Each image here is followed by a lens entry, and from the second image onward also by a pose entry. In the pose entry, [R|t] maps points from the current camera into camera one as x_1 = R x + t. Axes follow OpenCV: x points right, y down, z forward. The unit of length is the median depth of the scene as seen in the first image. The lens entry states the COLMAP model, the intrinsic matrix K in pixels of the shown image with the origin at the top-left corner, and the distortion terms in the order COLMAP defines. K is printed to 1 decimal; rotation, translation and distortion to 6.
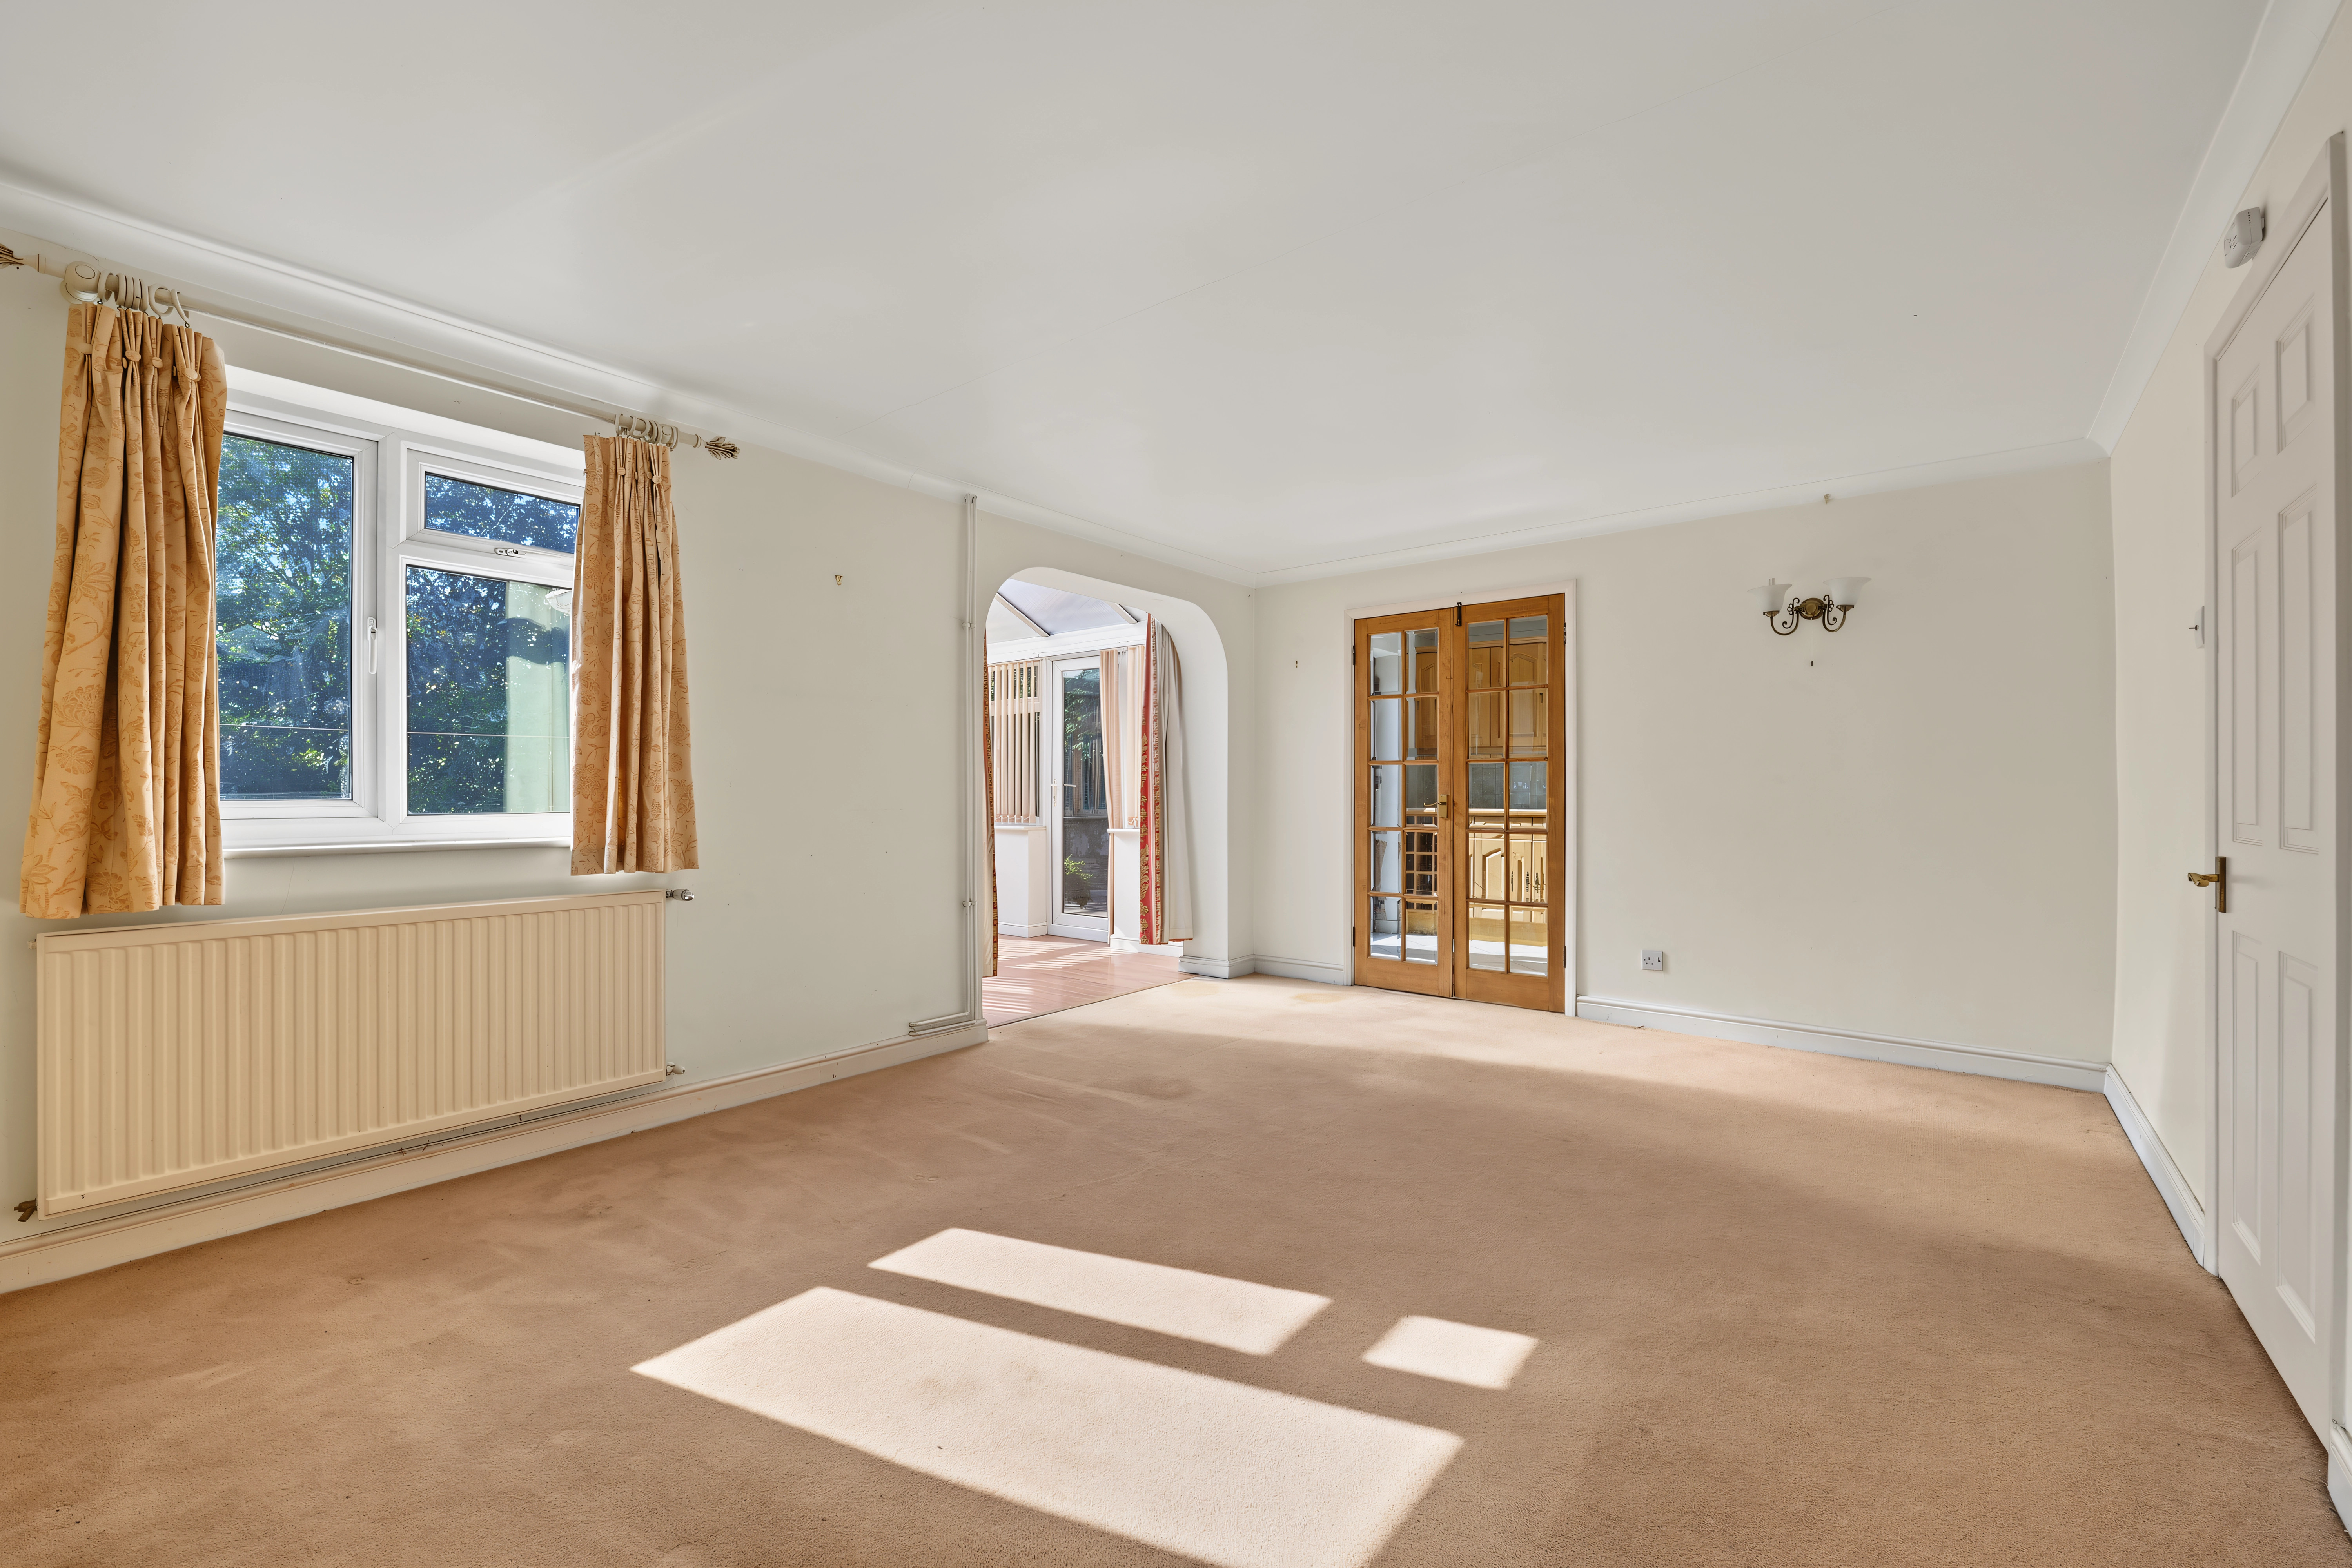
lens RADIAL K [[970.5, 0, 1171.6], [0, 970.5, 785.6], [0, 0, 1]] dist [-0.008915, 0.000427]
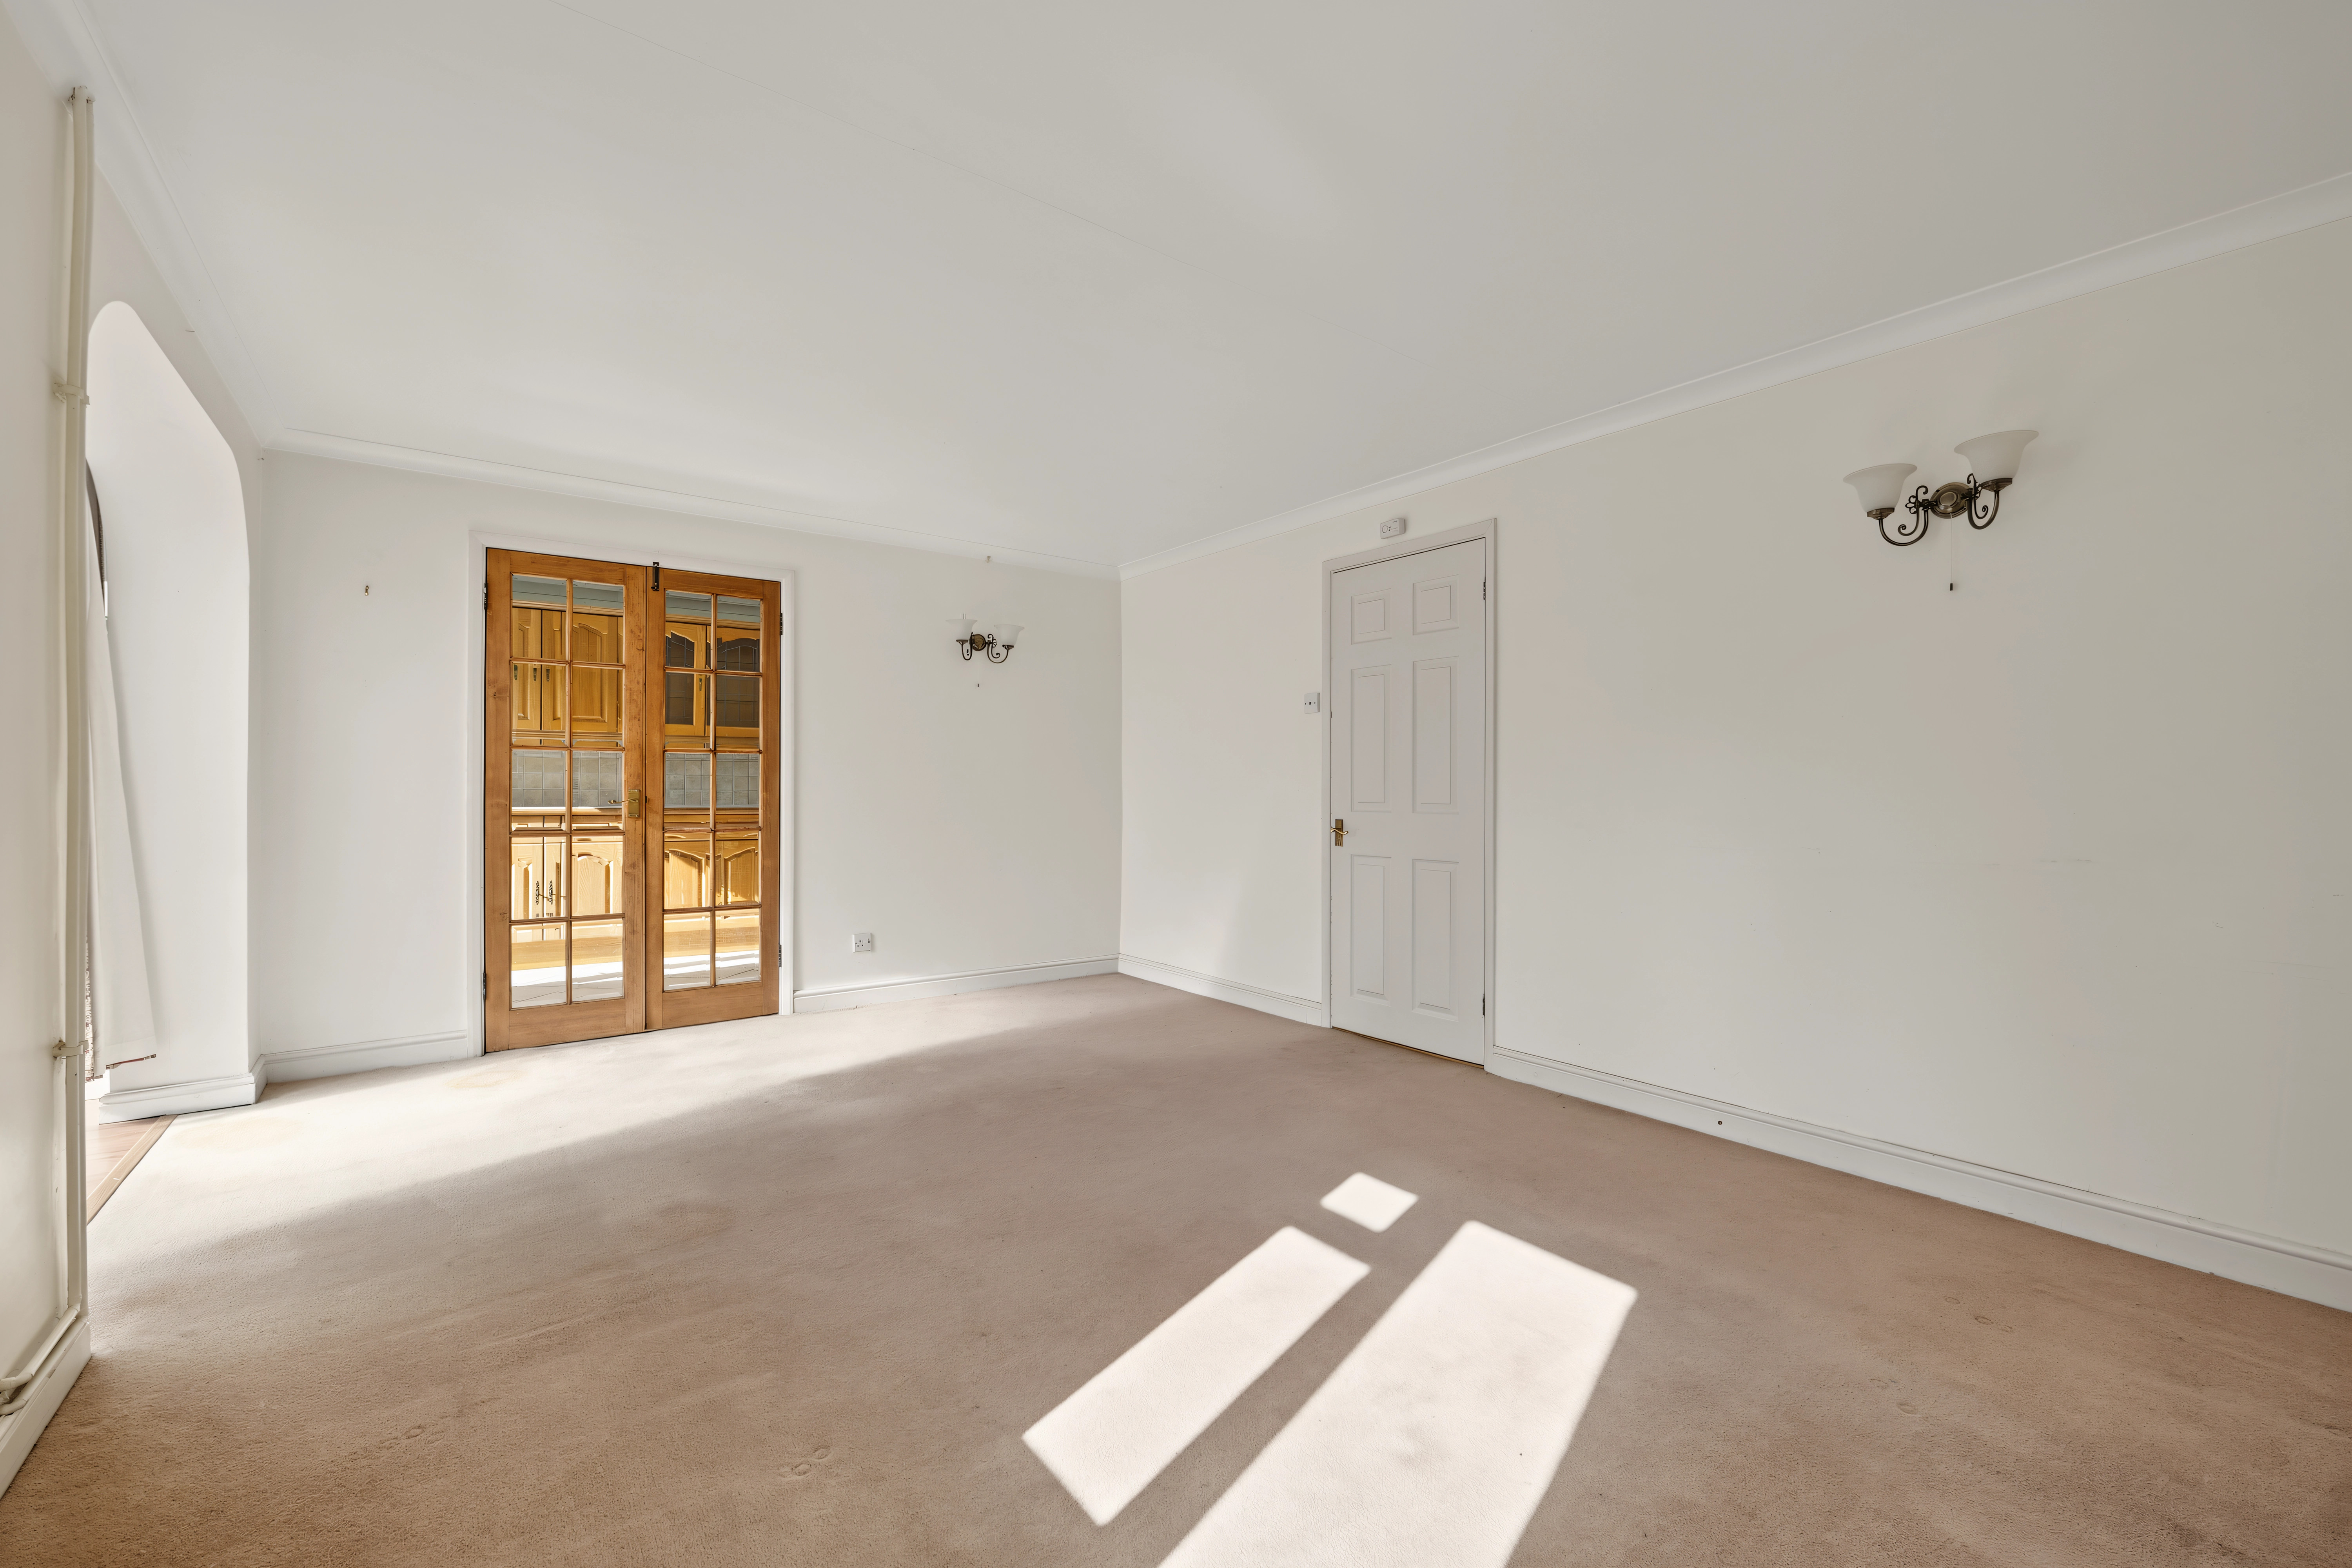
lens RADIAL K [[970.5, 0, 1168.4], [0, 970.5, 786.4], [0, 0, 1]] dist [-0.008915, 0.000427]
pose [[0.245756, -0.000828, 0.969331, -0.439107], [-0.007770, 0.999966, 0.002824, 0.000734], [-0.969301, -0.008225, 0.245741, 0.379863]]
